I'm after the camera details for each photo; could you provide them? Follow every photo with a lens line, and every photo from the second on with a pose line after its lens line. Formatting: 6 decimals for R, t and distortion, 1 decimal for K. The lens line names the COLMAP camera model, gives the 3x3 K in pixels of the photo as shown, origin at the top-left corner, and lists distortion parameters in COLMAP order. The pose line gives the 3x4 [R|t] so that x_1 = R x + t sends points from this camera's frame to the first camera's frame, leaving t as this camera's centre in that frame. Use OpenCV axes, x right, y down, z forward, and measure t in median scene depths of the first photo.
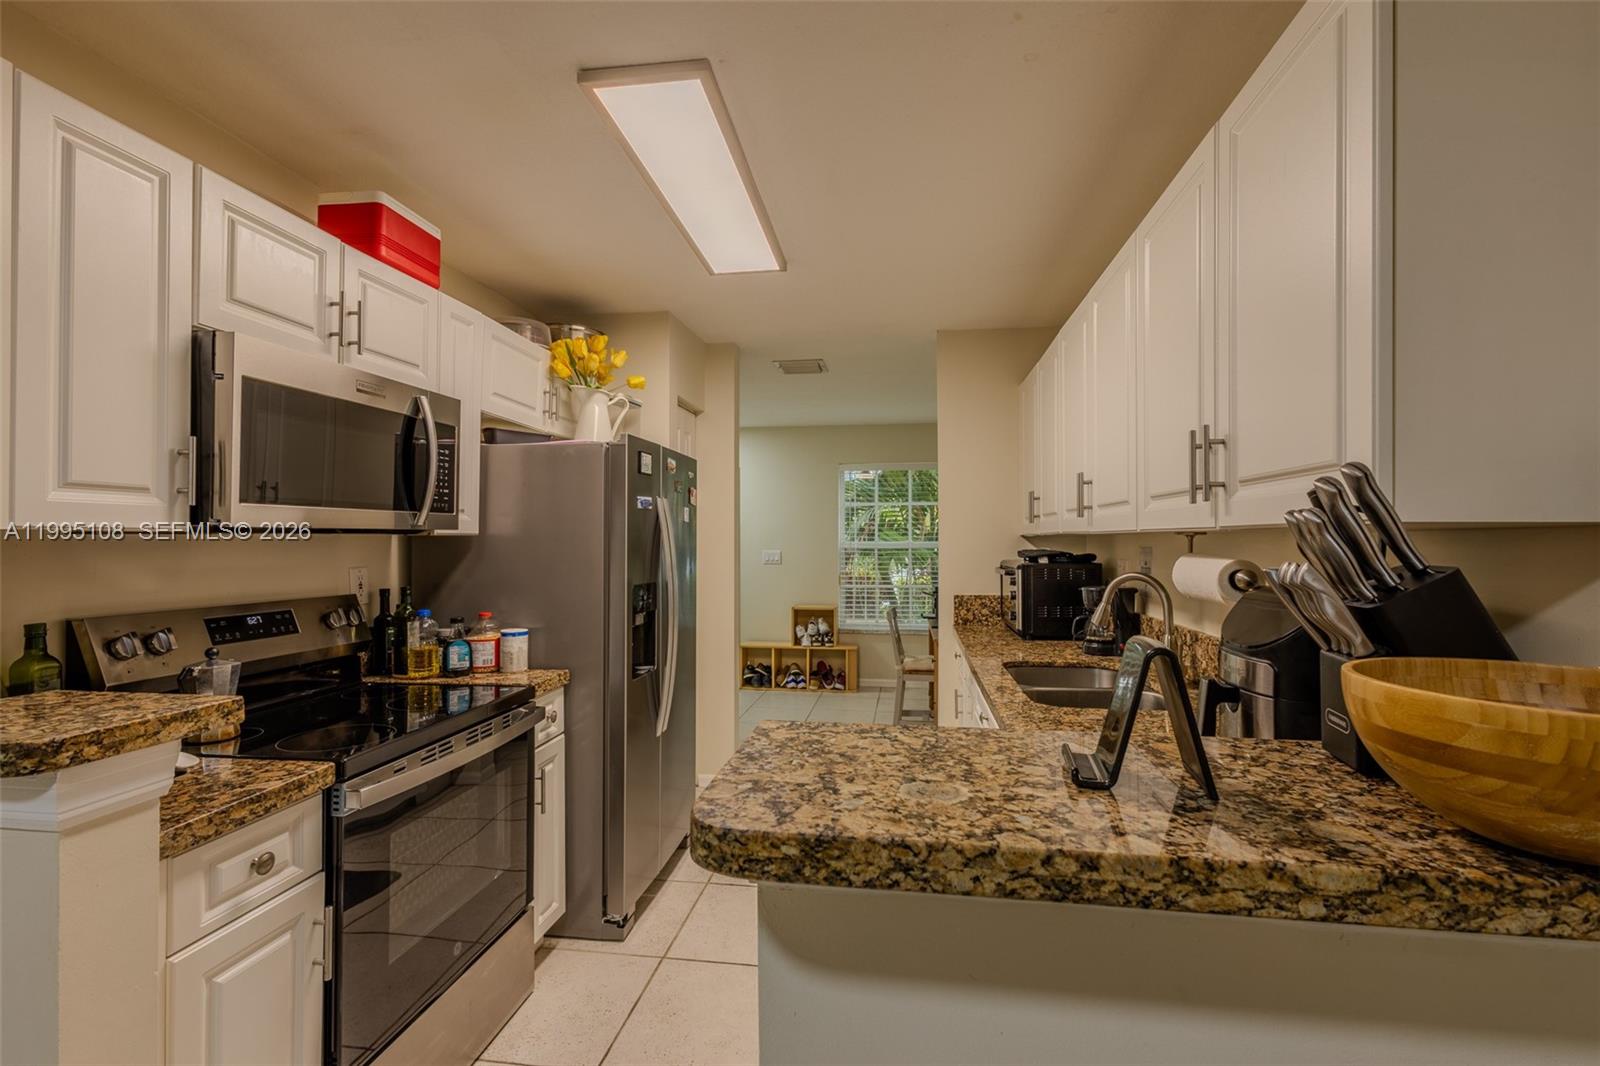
lens RADIAL K [[732.6, 0, 794.8], [0, 732.6, 532.5], [0, 0, 1]] dist [0.013688, -0.004421]
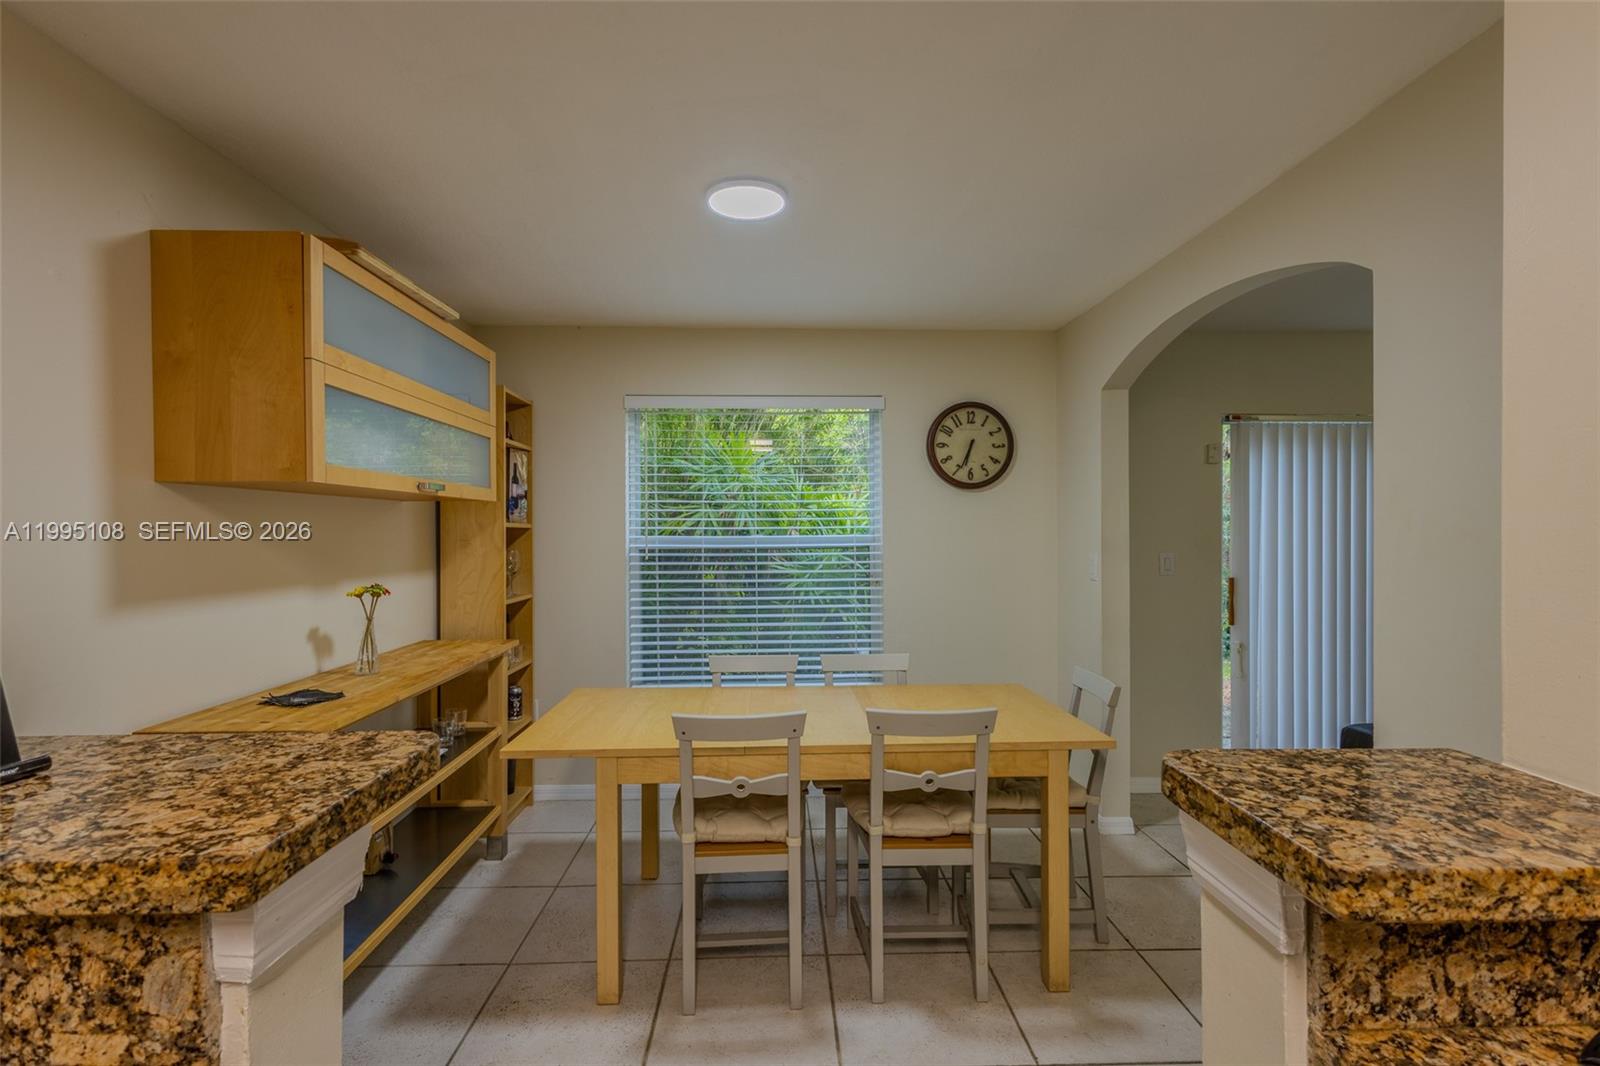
lens RADIAL K [[732.6, 0, 803.4], [0, 732.6, 535.8], [0, 0, 1]] dist [0.013688, -0.004421]
pose [[-0.981148, 0.003510, -0.193226, -0.450277], [0.004439, 0.999981, -0.004376, 0.007315], [0.193207, -0.005151, -0.981144, 2.047843]]
